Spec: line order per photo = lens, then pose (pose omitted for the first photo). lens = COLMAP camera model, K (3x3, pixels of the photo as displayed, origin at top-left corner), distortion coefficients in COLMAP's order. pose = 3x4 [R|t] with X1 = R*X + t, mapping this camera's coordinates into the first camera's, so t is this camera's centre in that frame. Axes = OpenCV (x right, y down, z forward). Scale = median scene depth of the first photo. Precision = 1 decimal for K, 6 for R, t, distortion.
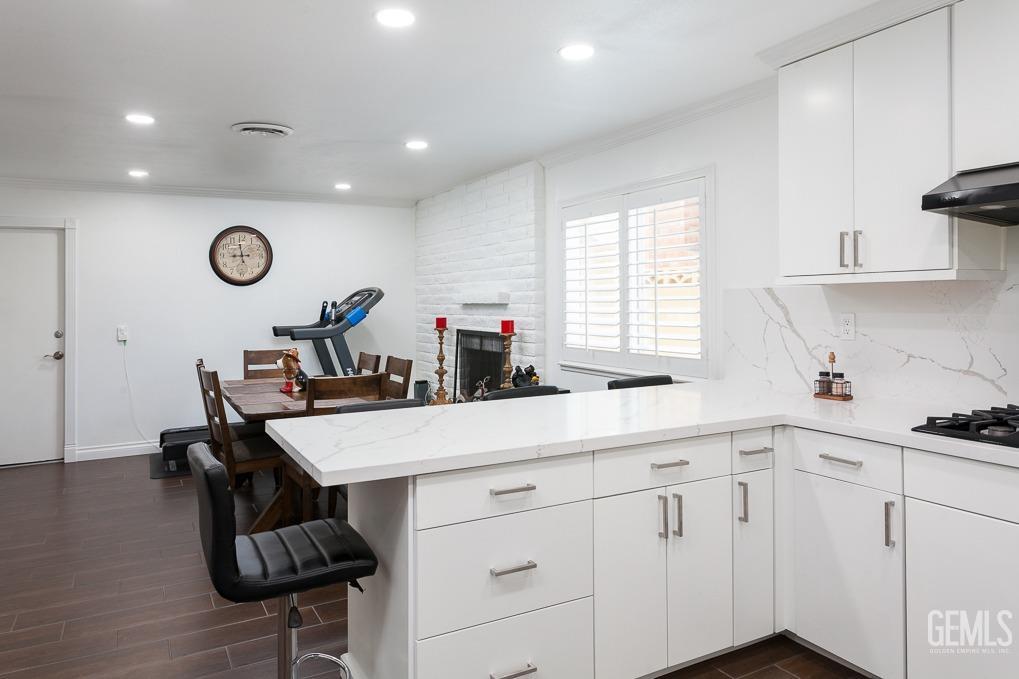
lens RADIAL K [[684.3, 0, 509.5], [0, 684.3, 339.5], [0, 0, 1]] dist [0.001539, 0.000605]
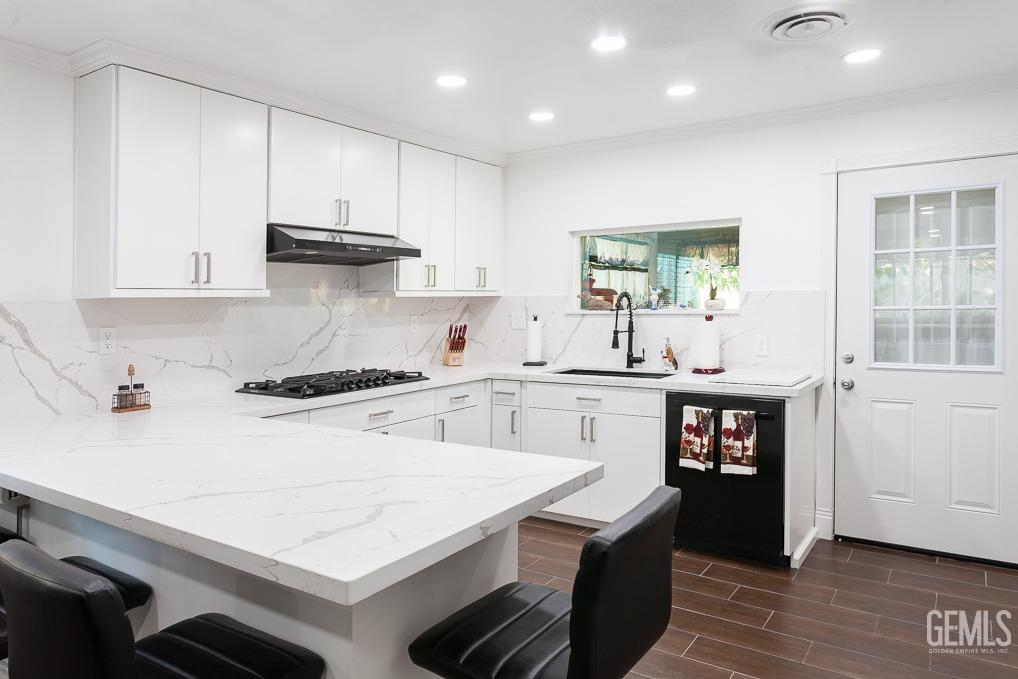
lens RADIAL K [[683.7, 0, 509.0], [0, 683.7, 339.5], [0, 0, 1]] dist [0.001539, 0.000605]
pose [[-0.462969, -0.023615, 0.886060, -0.690345], [0.076466, 0.994854, 0.066468, -0.043524], [-0.883070, 0.098526, -0.458781, 0.965928]]
